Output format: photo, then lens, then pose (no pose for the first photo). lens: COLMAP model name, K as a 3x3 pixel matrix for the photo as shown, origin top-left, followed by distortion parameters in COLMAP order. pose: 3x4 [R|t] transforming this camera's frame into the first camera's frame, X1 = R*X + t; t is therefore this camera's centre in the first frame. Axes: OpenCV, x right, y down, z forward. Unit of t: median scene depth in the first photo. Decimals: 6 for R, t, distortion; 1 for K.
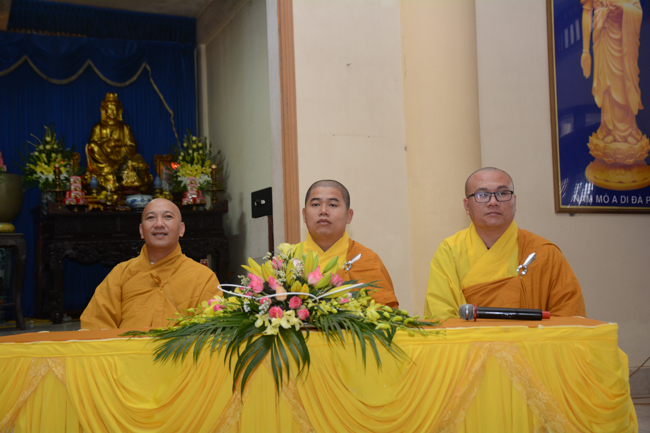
lens RADIAL K [[859.7, 0, 327.9], [0, 859.7, 214.4], [0, 0, 1]] dist [0.125093, 0.000000]
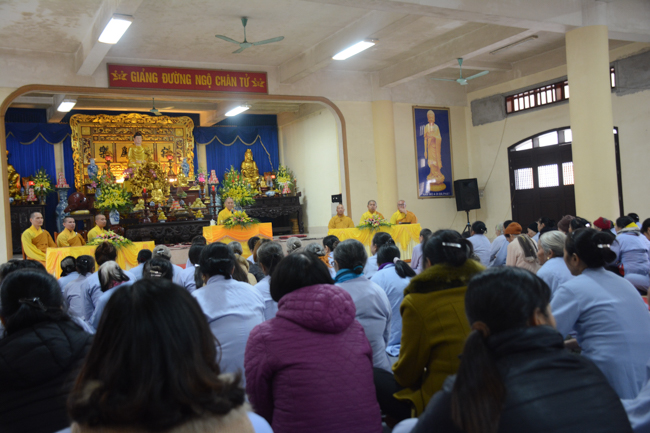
lens RADIAL K [[628.7, 0, 329.9], [0, 628.7, 214.8], [0, 0, 1]] dist [-0.008473, 0.000000]
pose [[0.996017, -0.025643, 0.085399, -0.197818], [0.020000, 0.997599, 0.066298, -0.073563], [-0.086894, -0.064326, 0.994139, -0.964990]]
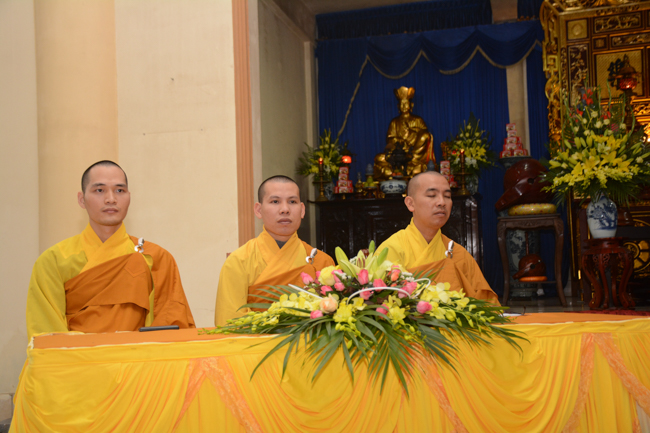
lens RADIAL K [[859.7, 0, 295.4], [0, 859.7, 220.7], [0, 0, 1]] dist [0.125093, 0.000000]
pose [[0.773364, -0.030614, -0.633223, -0.321154], [0.053701, 0.998407, 0.017317, -0.004386], [0.631684, -0.047397, 0.773776, -0.167166]]
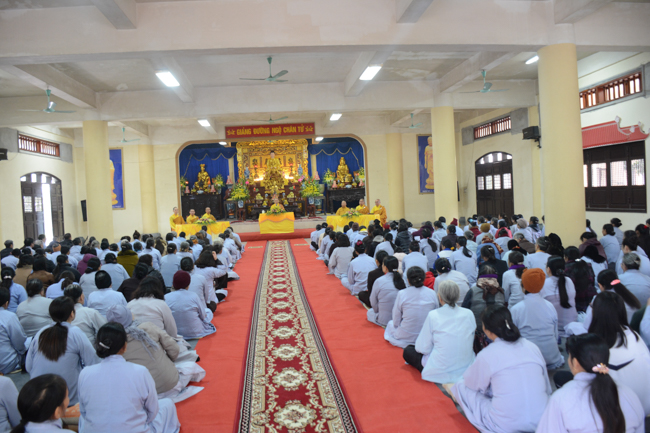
lens RADIAL K [[503.1, 0, 320.6], [0, 503.1, 214.1], [0, 0, 1]] dist [-0.139810, 0.062753]
pose [[0.951327, -0.000273, -0.308184, 0.415041], [0.039292, 0.991946, 0.120411, -0.181999], [0.305669, -0.126659, 0.943676, -1.405107]]
